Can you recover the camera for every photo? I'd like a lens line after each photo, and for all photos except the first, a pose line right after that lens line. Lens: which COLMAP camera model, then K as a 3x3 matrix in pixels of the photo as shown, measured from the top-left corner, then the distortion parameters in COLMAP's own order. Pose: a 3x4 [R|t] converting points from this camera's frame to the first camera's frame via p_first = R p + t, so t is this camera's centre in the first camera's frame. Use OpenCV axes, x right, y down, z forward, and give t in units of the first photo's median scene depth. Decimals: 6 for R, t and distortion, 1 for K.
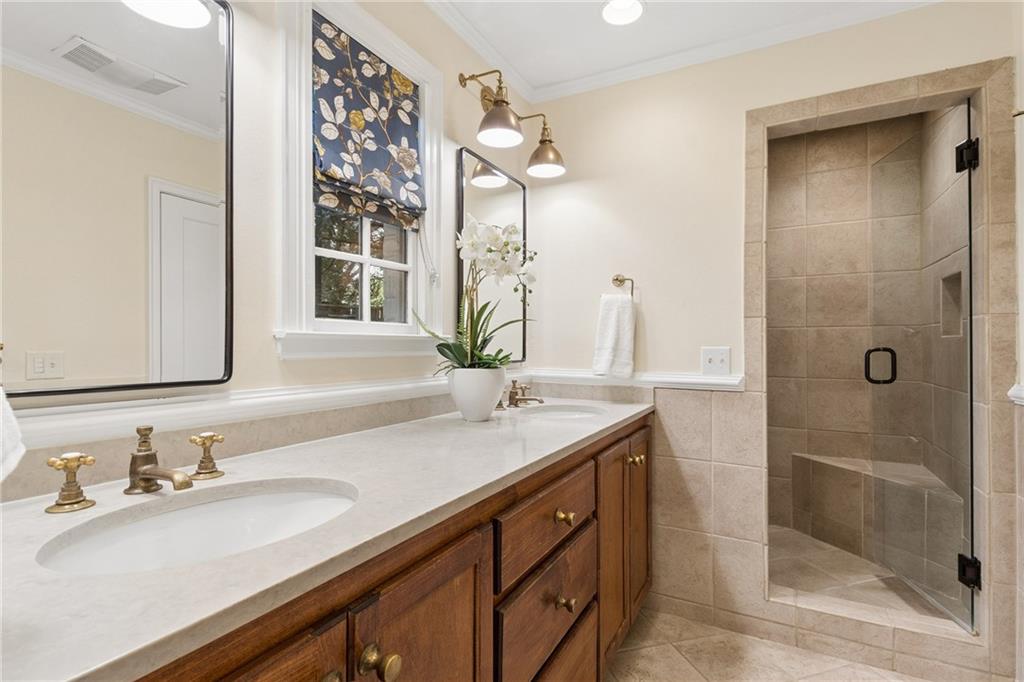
lens RADIAL K [[487.7, 0, 513.8], [0, 487.7, 352.3], [0, 0, 1]] dist [0.004279, 0.000365]
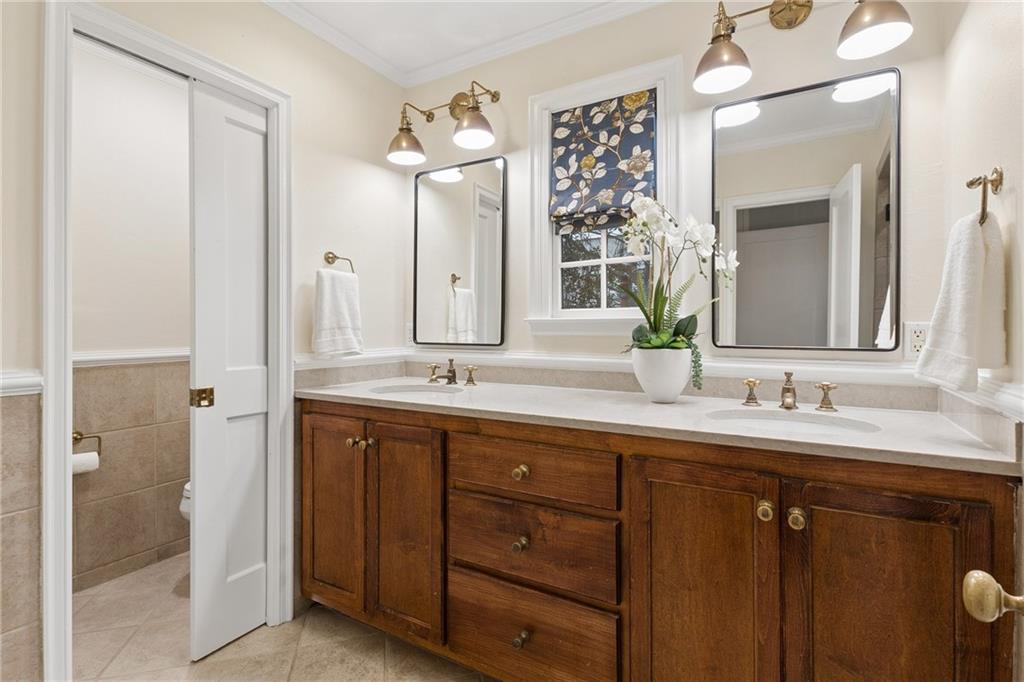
lens RADIAL K [[479.7, 0, 522.3], [0, 479.7, 341.7], [0, 0, 1]] dist [0.003255, 0.000486]
pose [[-0.036495, 0.021308, -0.999107, 1.048853], [-0.014772, 0.999652, 0.021860, 0.001221], [0.999225, 0.015557, -0.036167, 0.877896]]
